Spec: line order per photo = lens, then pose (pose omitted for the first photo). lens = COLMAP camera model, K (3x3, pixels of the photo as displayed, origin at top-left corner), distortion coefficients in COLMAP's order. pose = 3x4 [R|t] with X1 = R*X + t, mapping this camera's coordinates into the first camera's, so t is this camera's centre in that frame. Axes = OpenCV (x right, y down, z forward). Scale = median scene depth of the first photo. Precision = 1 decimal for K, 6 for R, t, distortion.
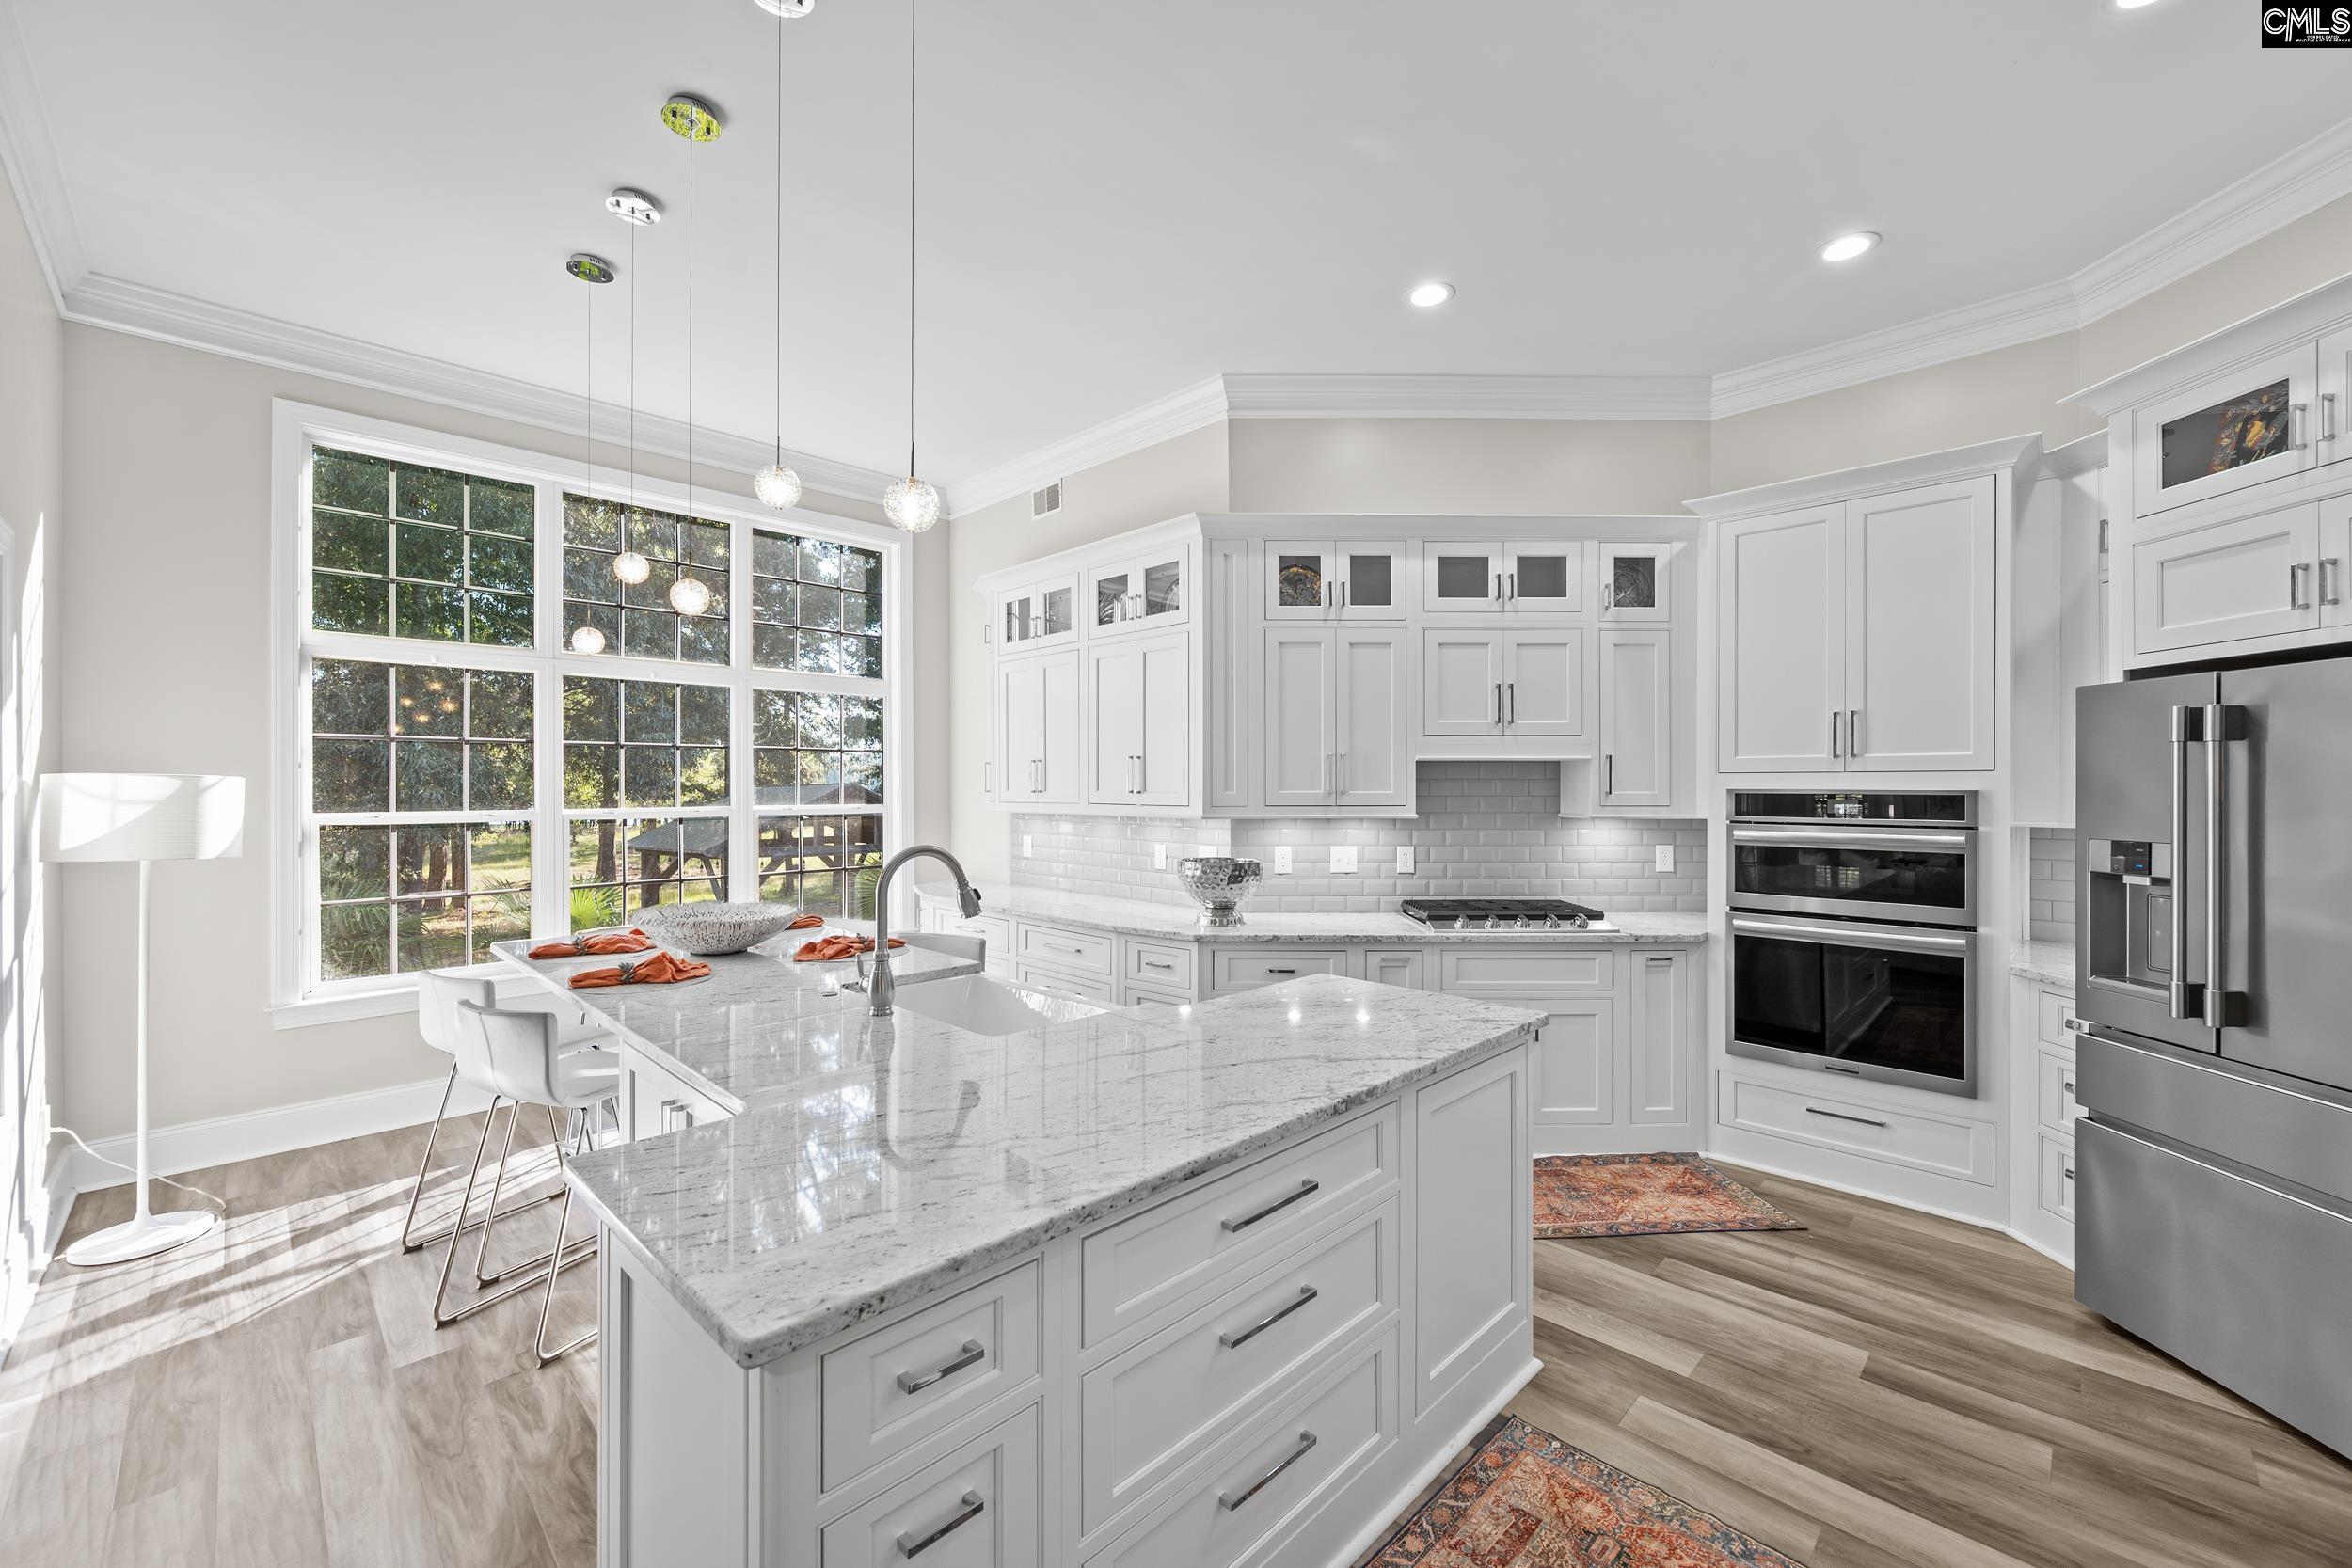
lens RADIAL K [[921.6, 0, 1182.9], [0, 921.6, 787.4], [0, 0, 1]] dist [-0.000296, 0.000008]
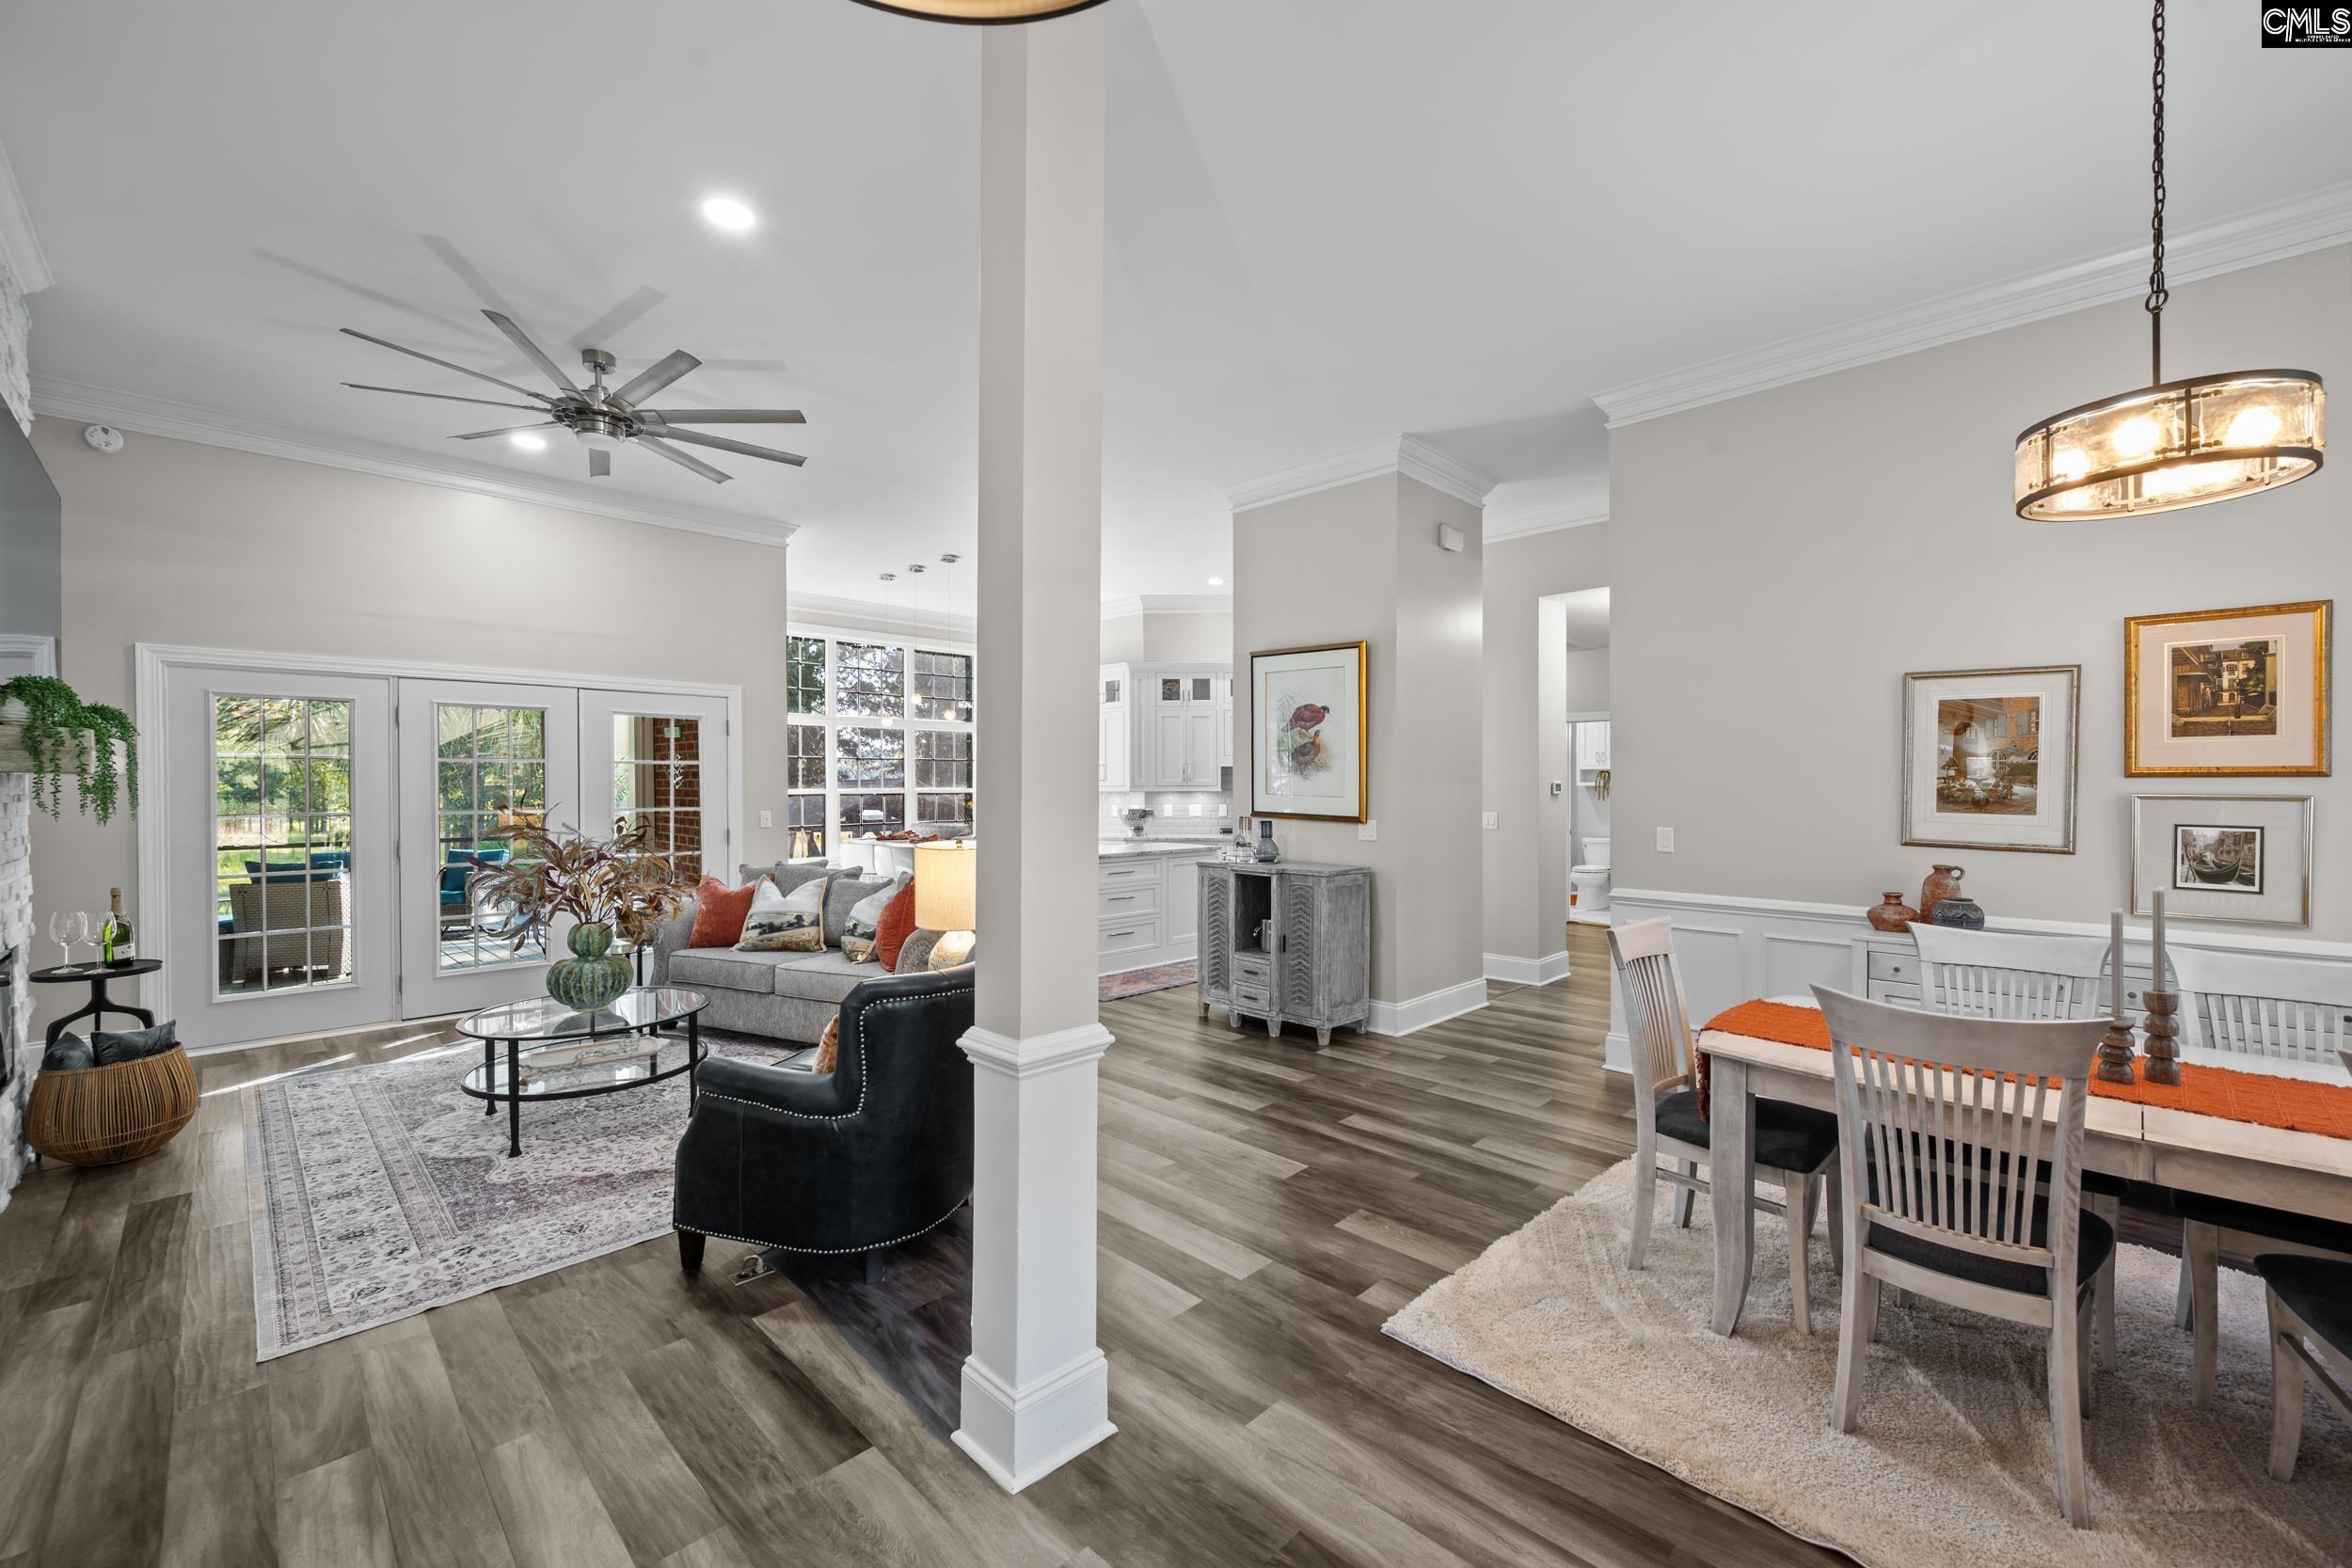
lens RADIAL K [[921.6, 0, 1182.9], [0, 921.6, 787.4], [0, 0, 1]] dist [-0.000296, 0.000008]
pose [[0.999994, 0.000964, -0.003433, 0.176198], [-0.000942, 0.999980, 0.006255, 0.009829], [0.003439, -0.006252, 0.999975, -1.437070]]
